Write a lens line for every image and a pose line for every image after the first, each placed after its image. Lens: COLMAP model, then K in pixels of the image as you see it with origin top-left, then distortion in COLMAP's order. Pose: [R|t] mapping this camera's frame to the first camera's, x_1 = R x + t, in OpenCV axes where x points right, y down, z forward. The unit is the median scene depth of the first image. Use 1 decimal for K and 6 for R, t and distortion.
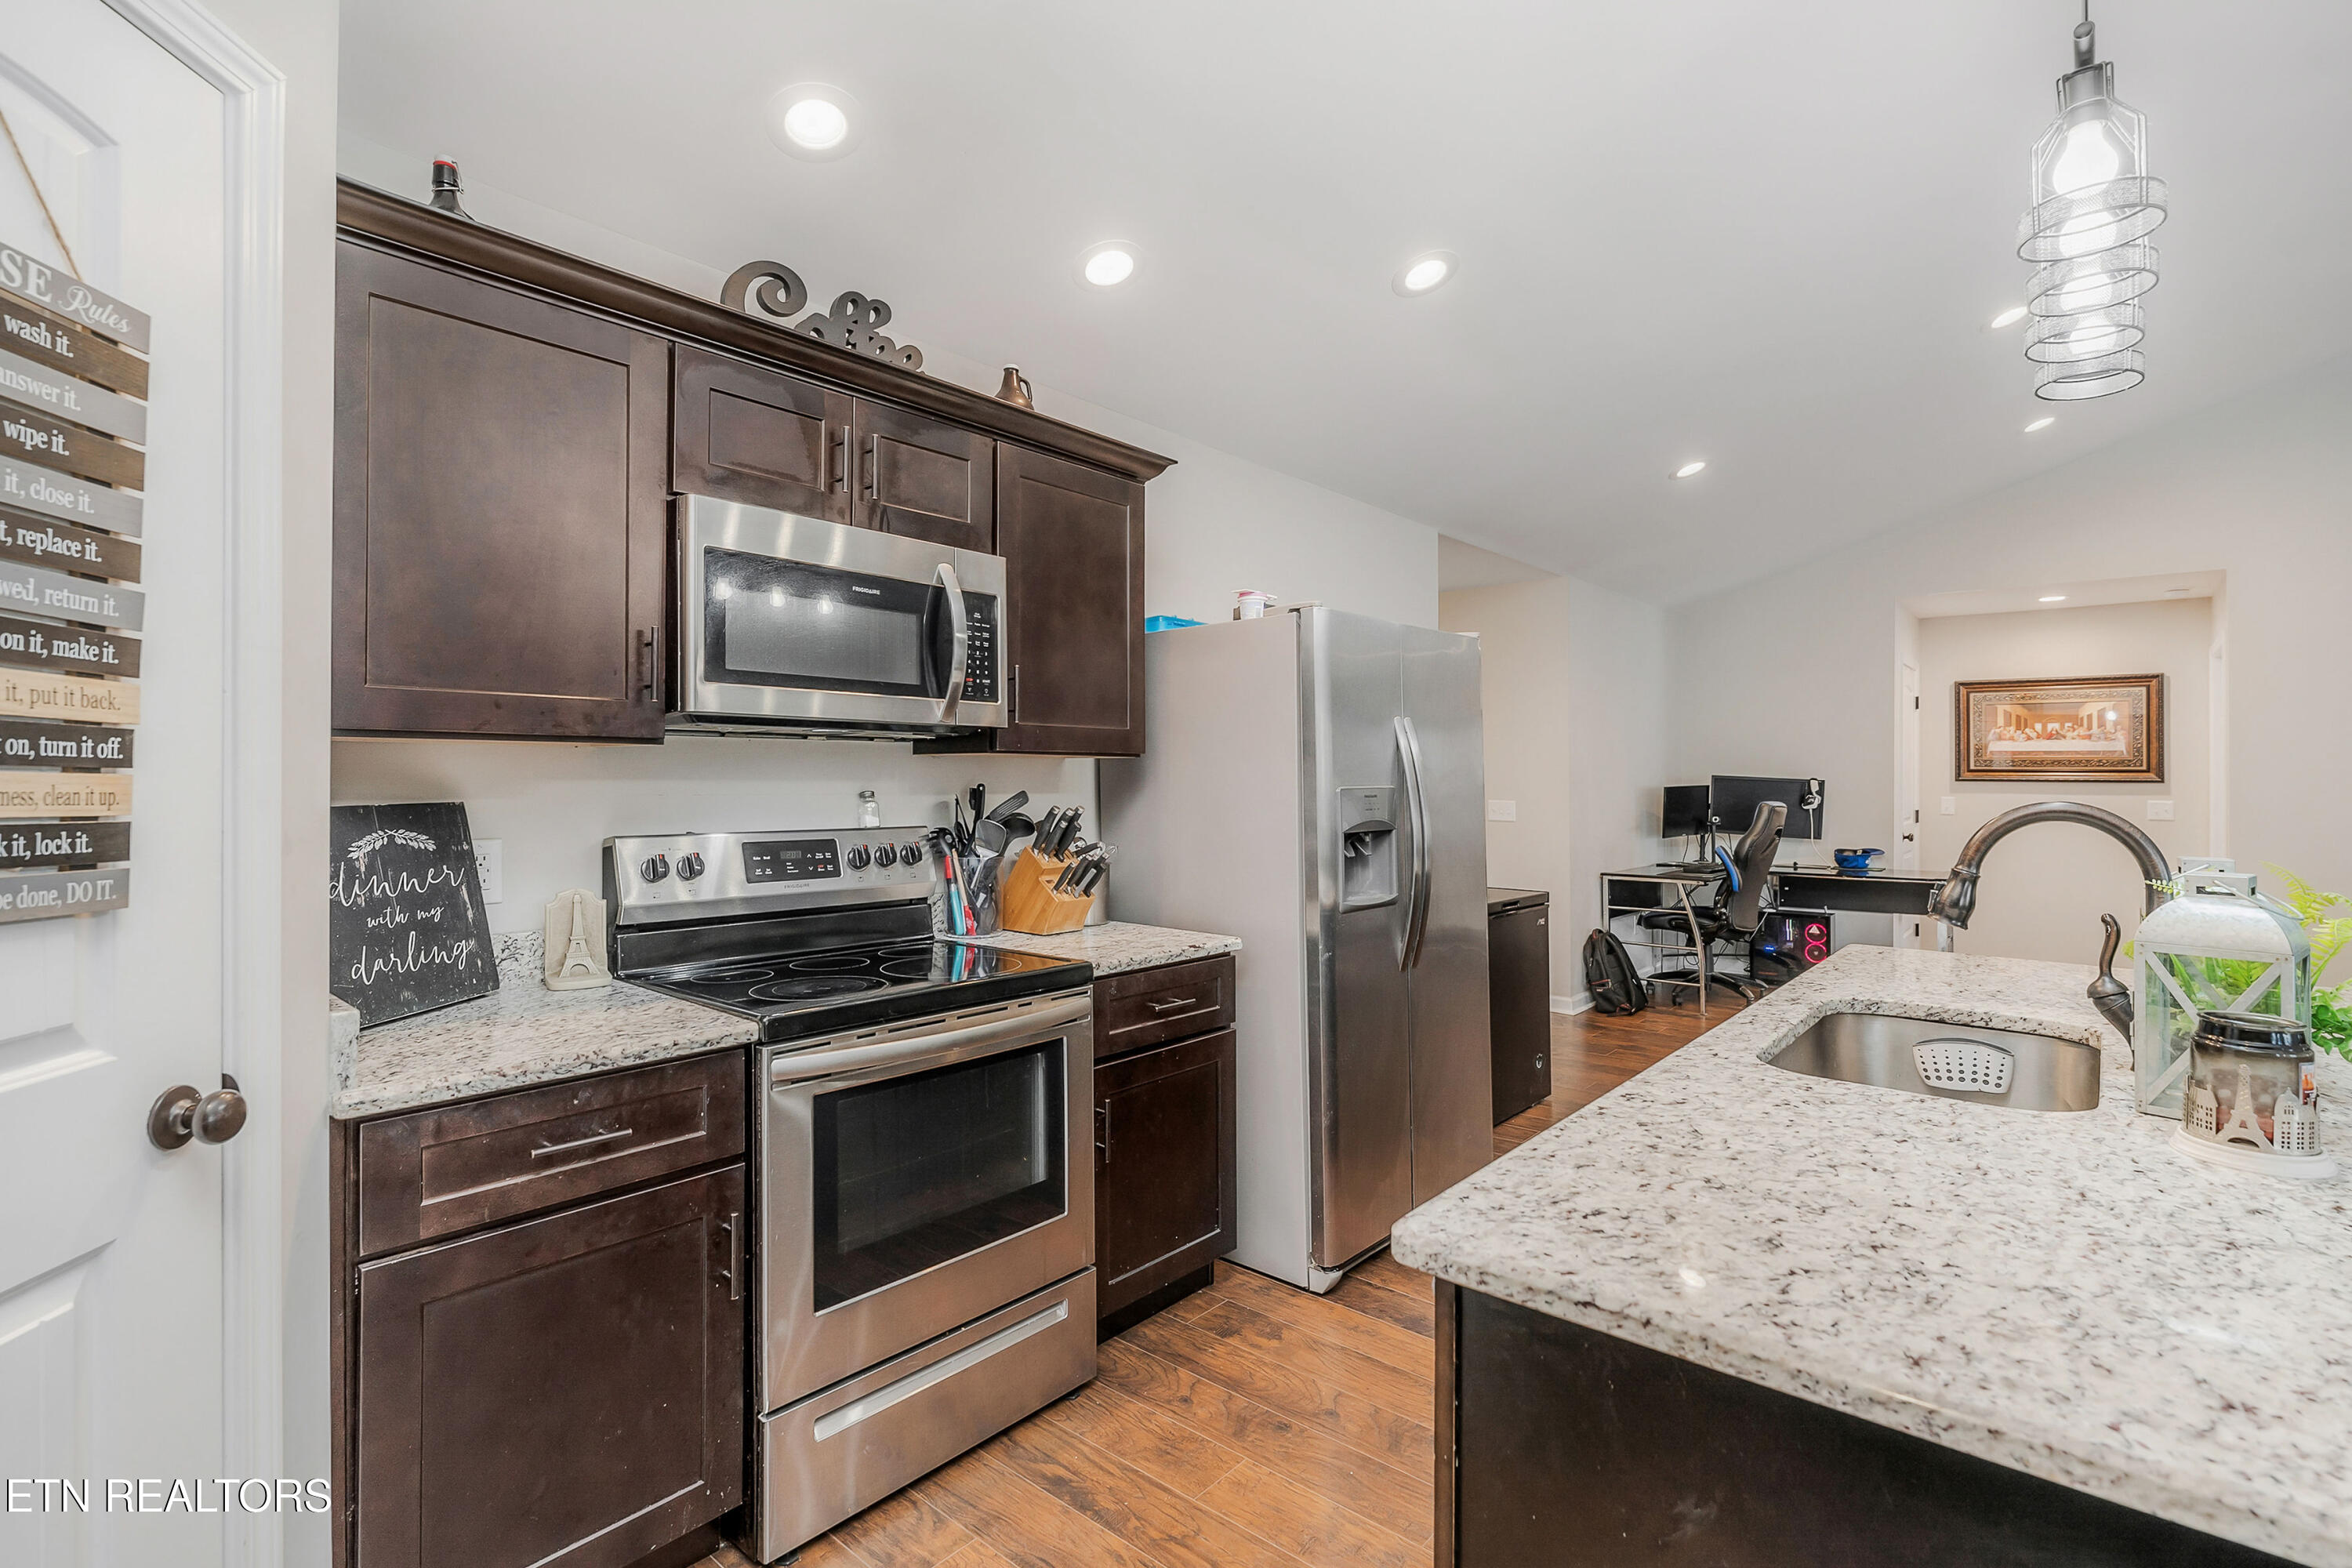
lens RADIAL K [[1085.4, 0, 1171.7], [0, 1085.4, 772.7], [0, 0, 1]] dist [0.000828, 0.000238]
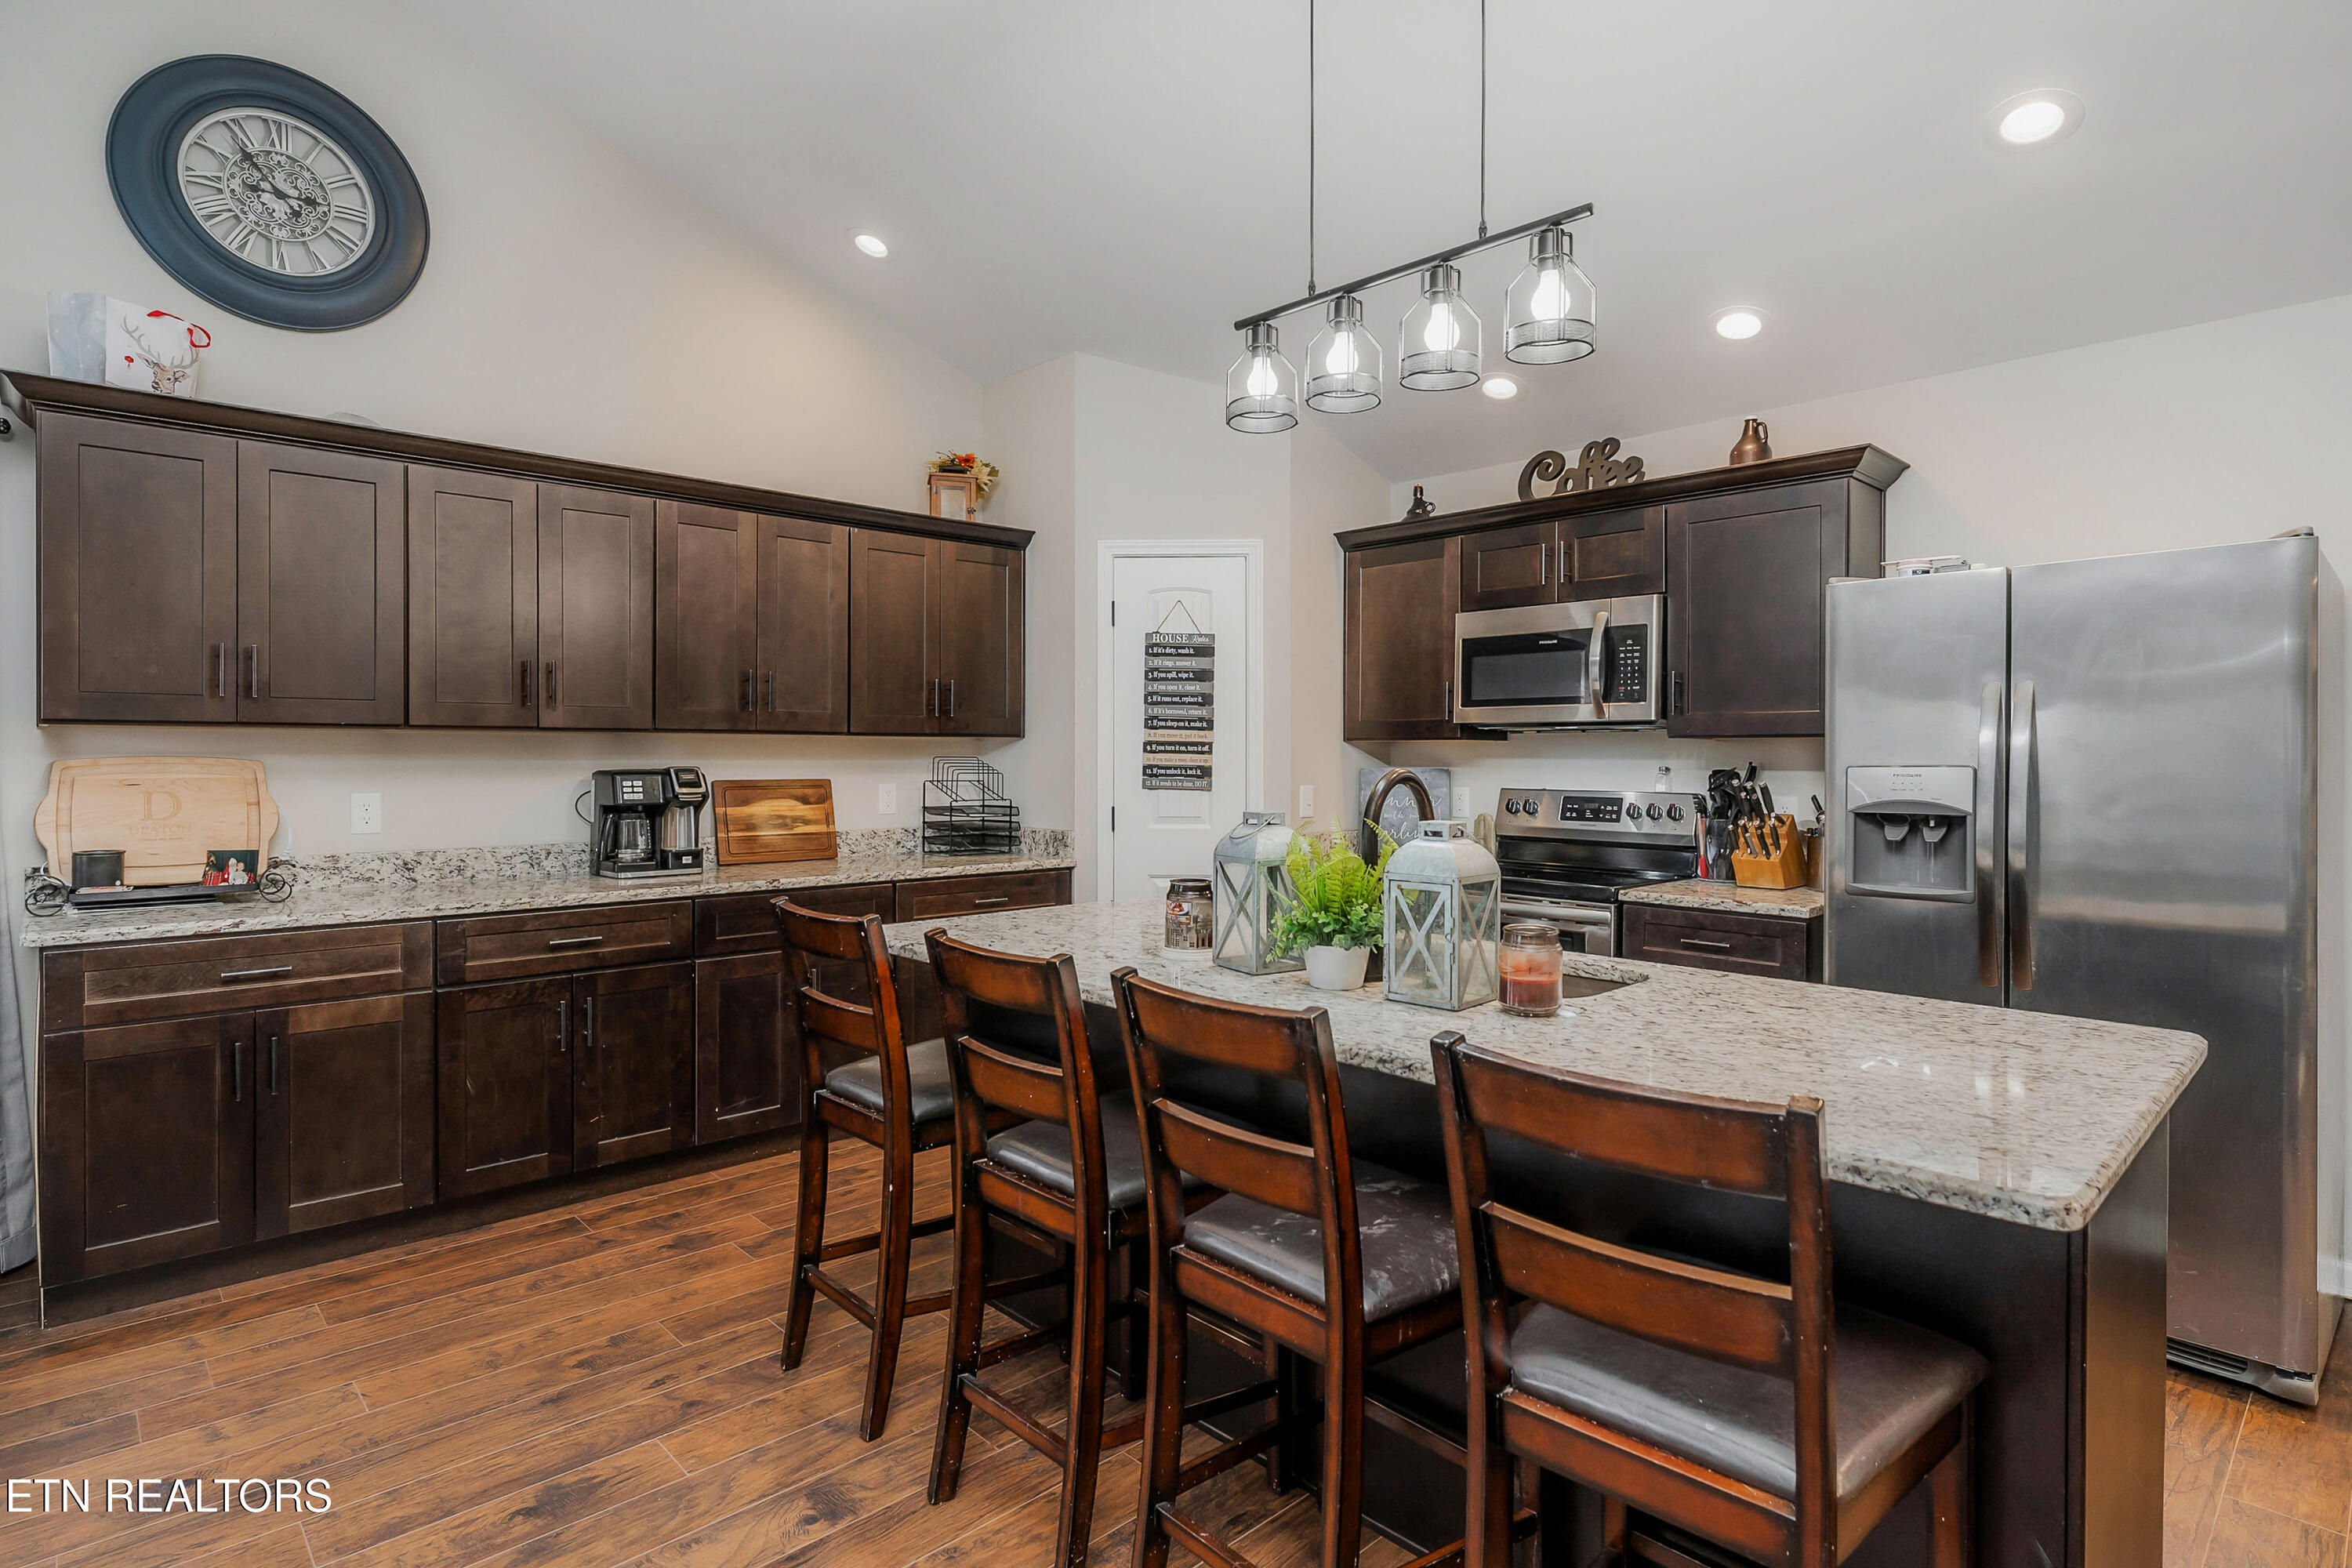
lens RADIAL K [[1223.1, 0, 1178.3], [0, 1223.1, 778.5], [0, 0, 1]] dist [0.002496, 0.000292]
pose [[-0.111491, 0.012230, -0.993690, 1.797145], [-0.000349, 0.999924, 0.012346, 0.016933], [0.993765, 0.001723, -0.111478, 0.723341]]
